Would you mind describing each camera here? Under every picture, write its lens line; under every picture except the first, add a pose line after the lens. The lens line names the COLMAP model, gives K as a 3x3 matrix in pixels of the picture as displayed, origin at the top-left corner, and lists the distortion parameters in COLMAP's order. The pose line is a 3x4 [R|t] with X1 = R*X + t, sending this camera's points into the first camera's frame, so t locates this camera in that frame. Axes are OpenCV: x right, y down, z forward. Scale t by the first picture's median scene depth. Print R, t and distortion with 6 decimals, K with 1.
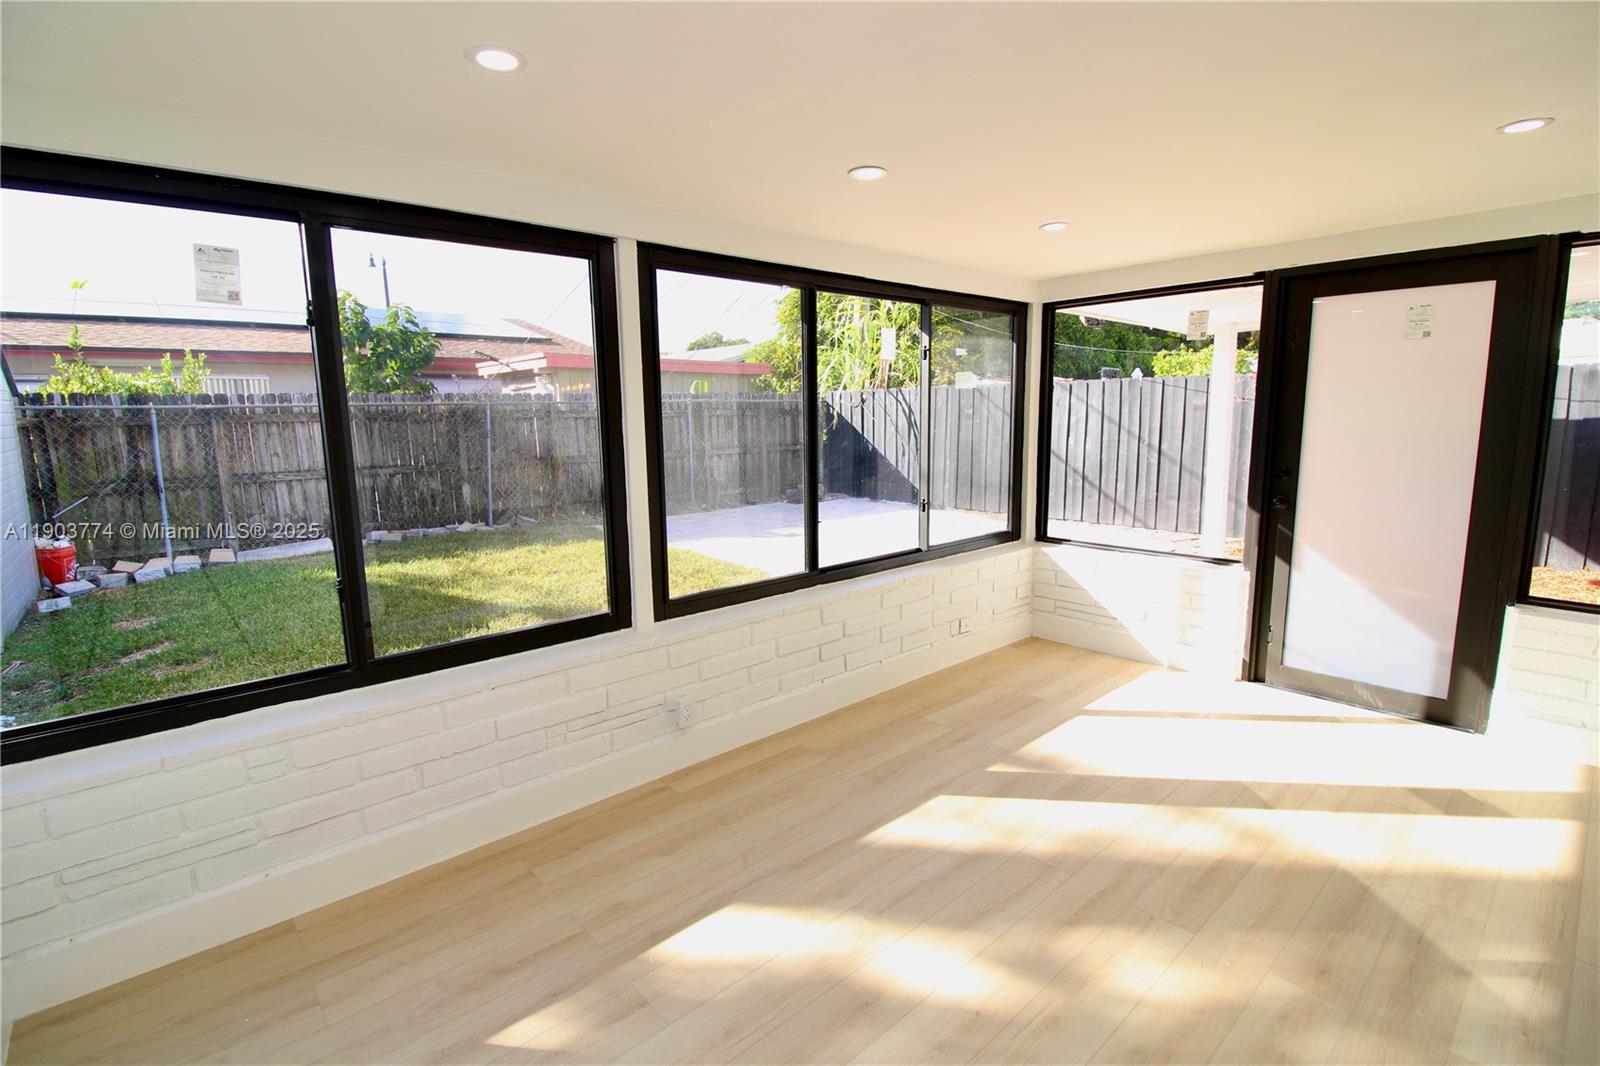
lens RADIAL K [[737.9, 0, 792.7], [0, 737.9, 531.8], [0, 0, 1]] dist [-0.001569, -0.011664]
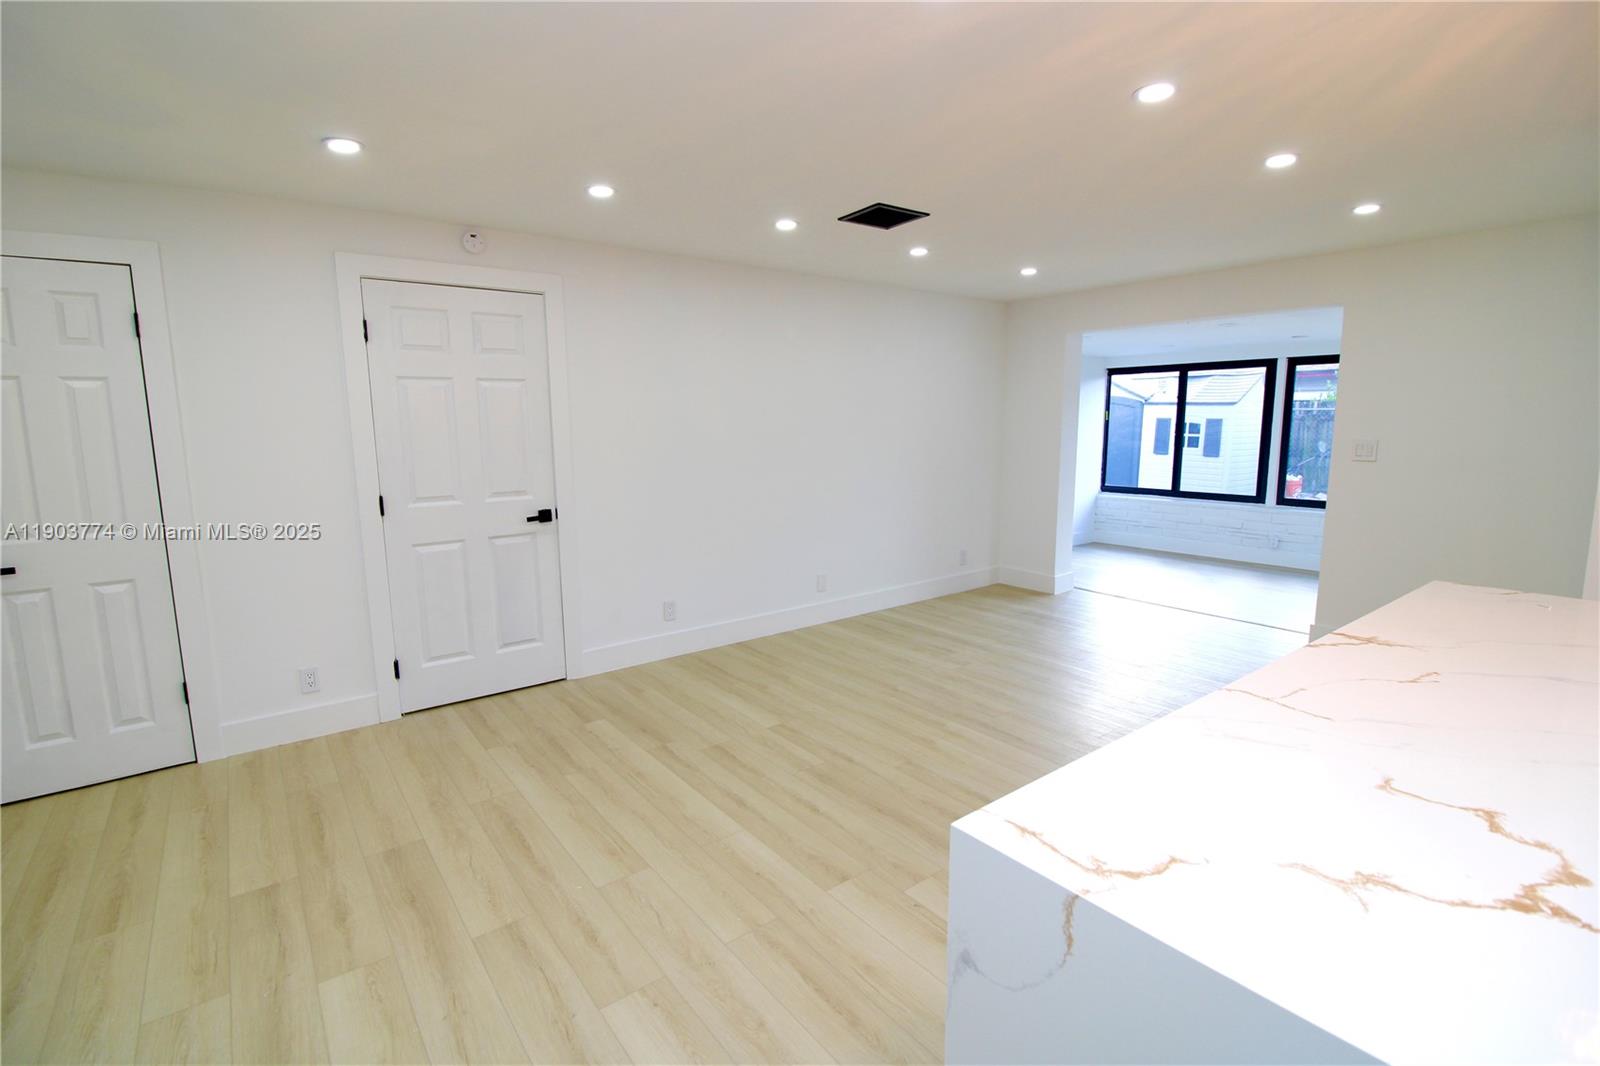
lens RADIAL K [[737.9, 0, 798.3], [0, 737.9, 532.8], [0, 0, 1]] dist [-0.001569, -0.011664]
pose [[-0.065255, 0.166808, -0.983828, 1.864295], [-0.146676, 0.973617, 0.174805, 0.011933], [0.987030, 0.155711, -0.039067, -0.381802]]
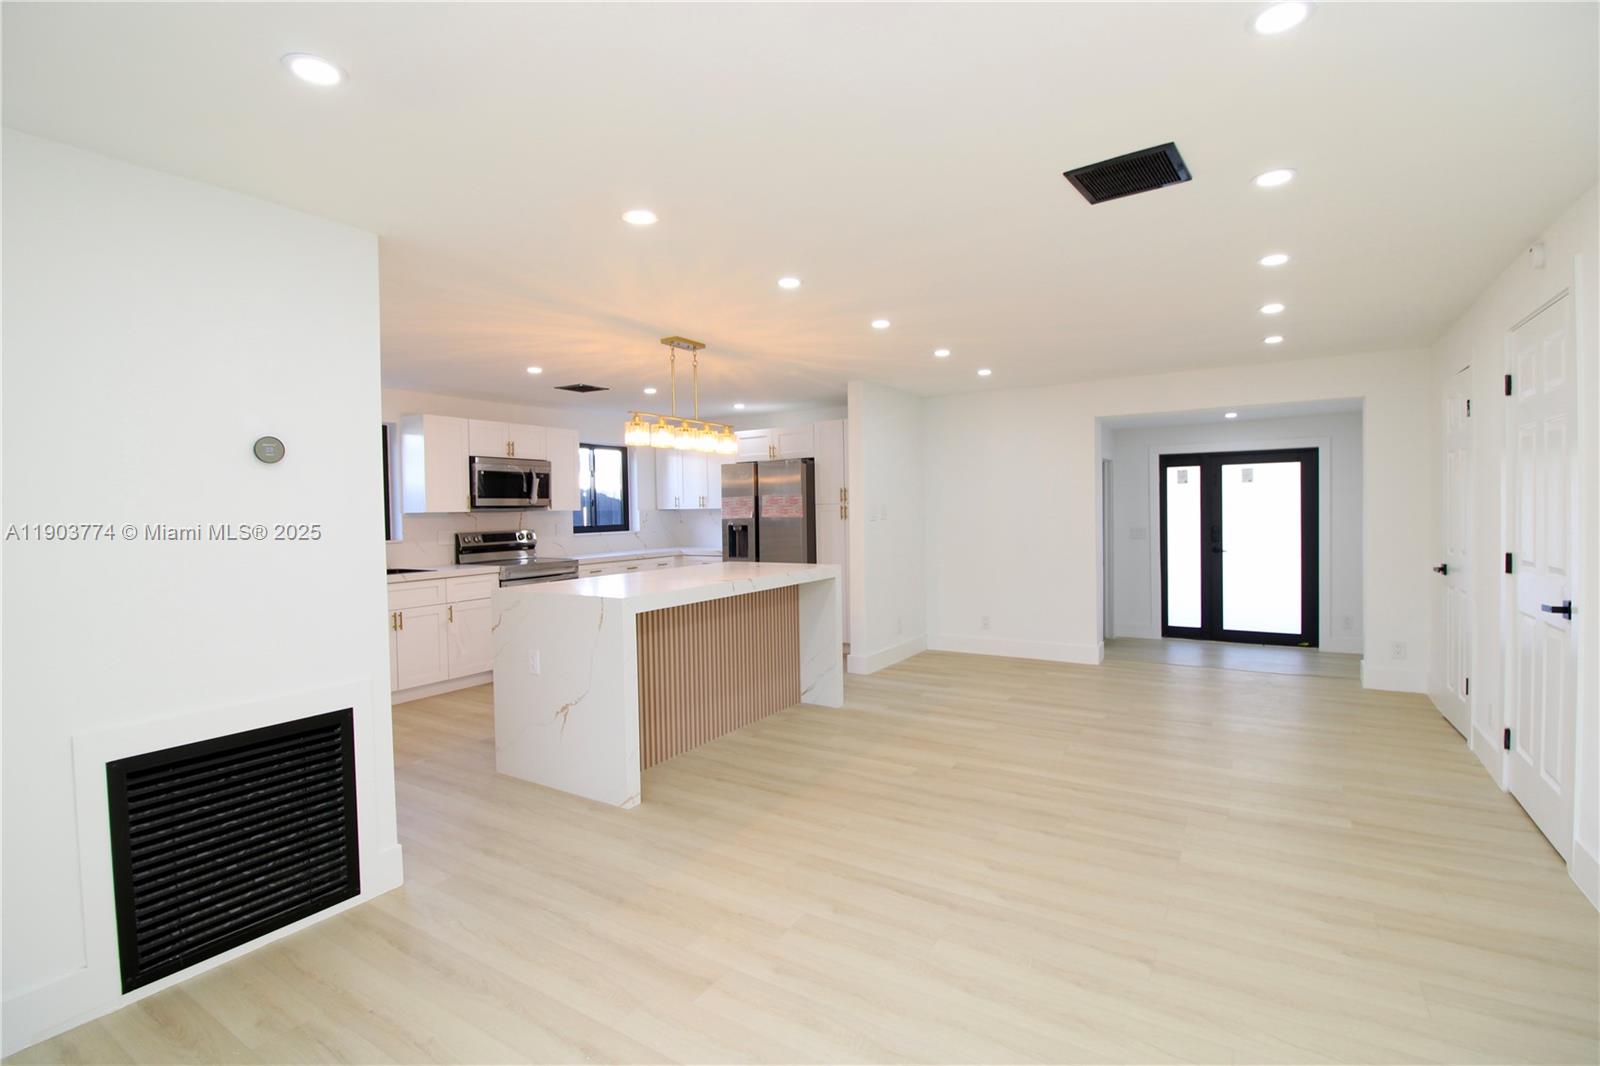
lens RADIAL K [[737.9, 0, 799.3], [0, 737.9, 526.8], [0, 0, 1]] dist [-0.001569, -0.011664]
pose [[-0.283198, -0.003465, 0.959055, 0.444240], [0.174884, 0.983041, 0.055193, -0.022584], [-0.942982, 0.183354, -0.277789, 0.083008]]
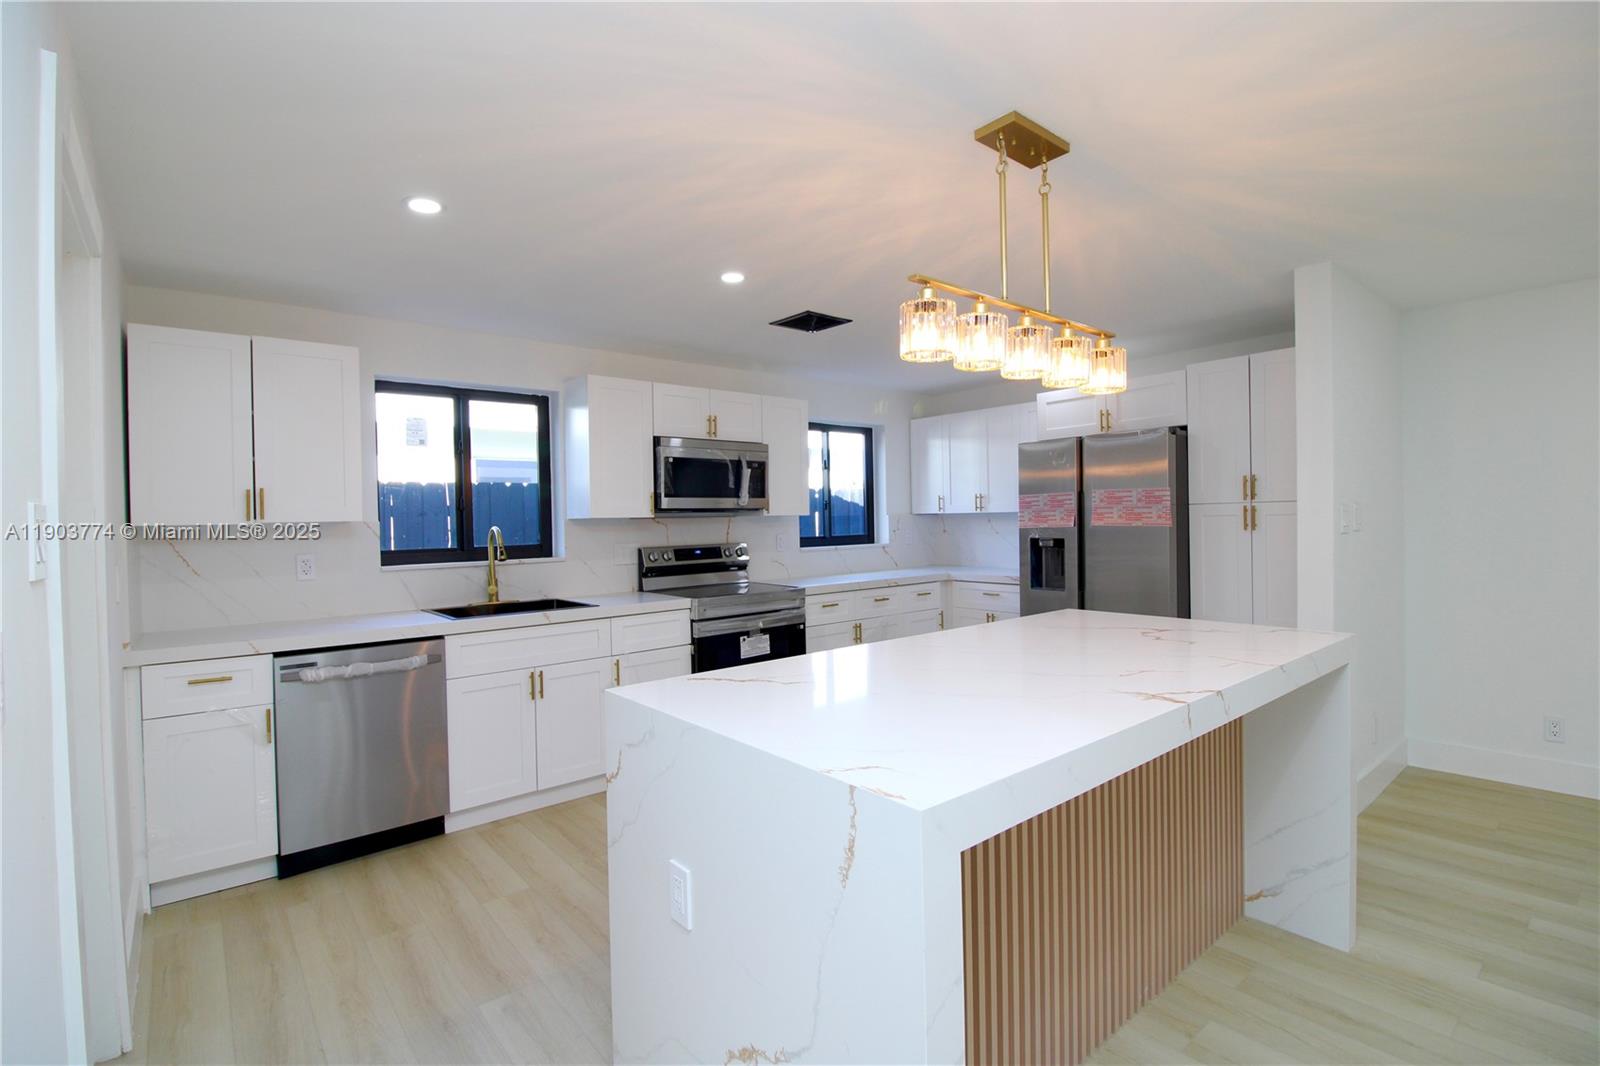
lens RADIAL K [[737.9, 0, 797.7], [0, 737.9, 527.0], [0, 0, 1]] dist [-0.001569, -0.011664]
pose [[0.024098, 0.003056, 0.999705, 1.071182], [0.177709, 0.984056, -0.007292, -0.030602], [-0.983788, 0.177833, 0.023171, 0.072547]]
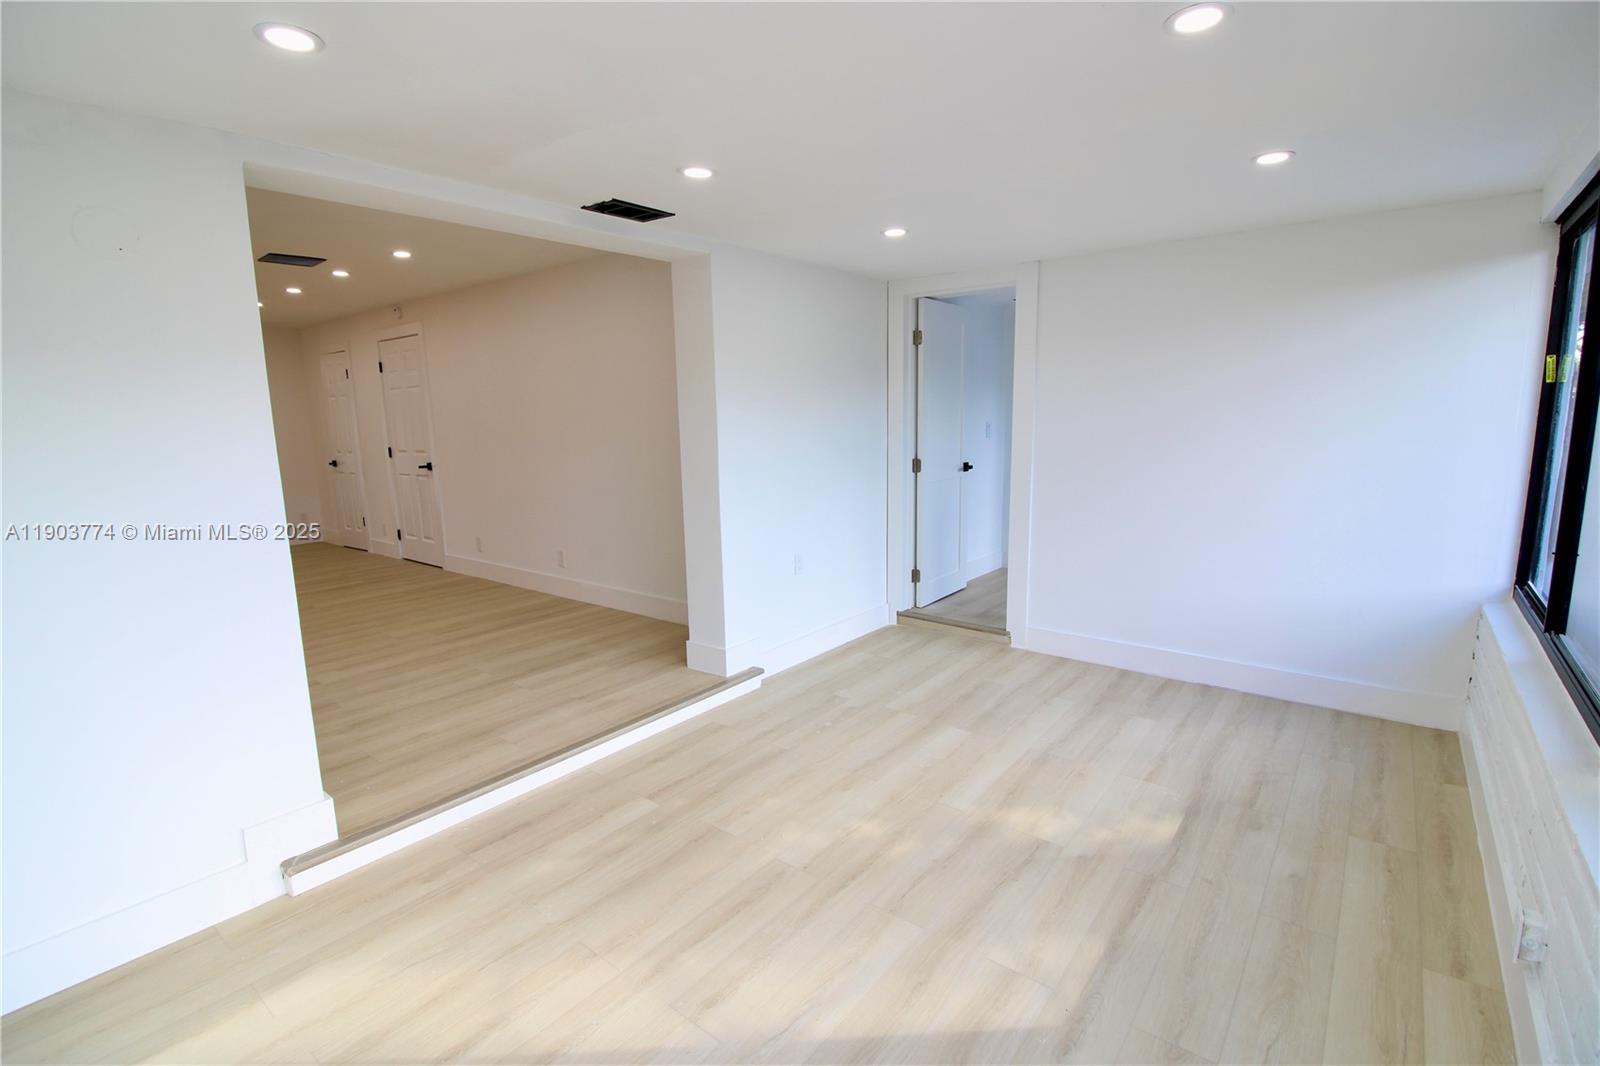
lens RADIAL K [[737.9, 0, 796.2], [0, 737.9, 532.2], [0, 0, 1]] dist [-0.001569, -0.011664]
pose [[-0.983464, 0.067376, -0.168106, 0.354478], [0.011084, 0.948875, 0.315458, -0.165962], [0.180766, 0.308378, -0.933931, 1.017682]]
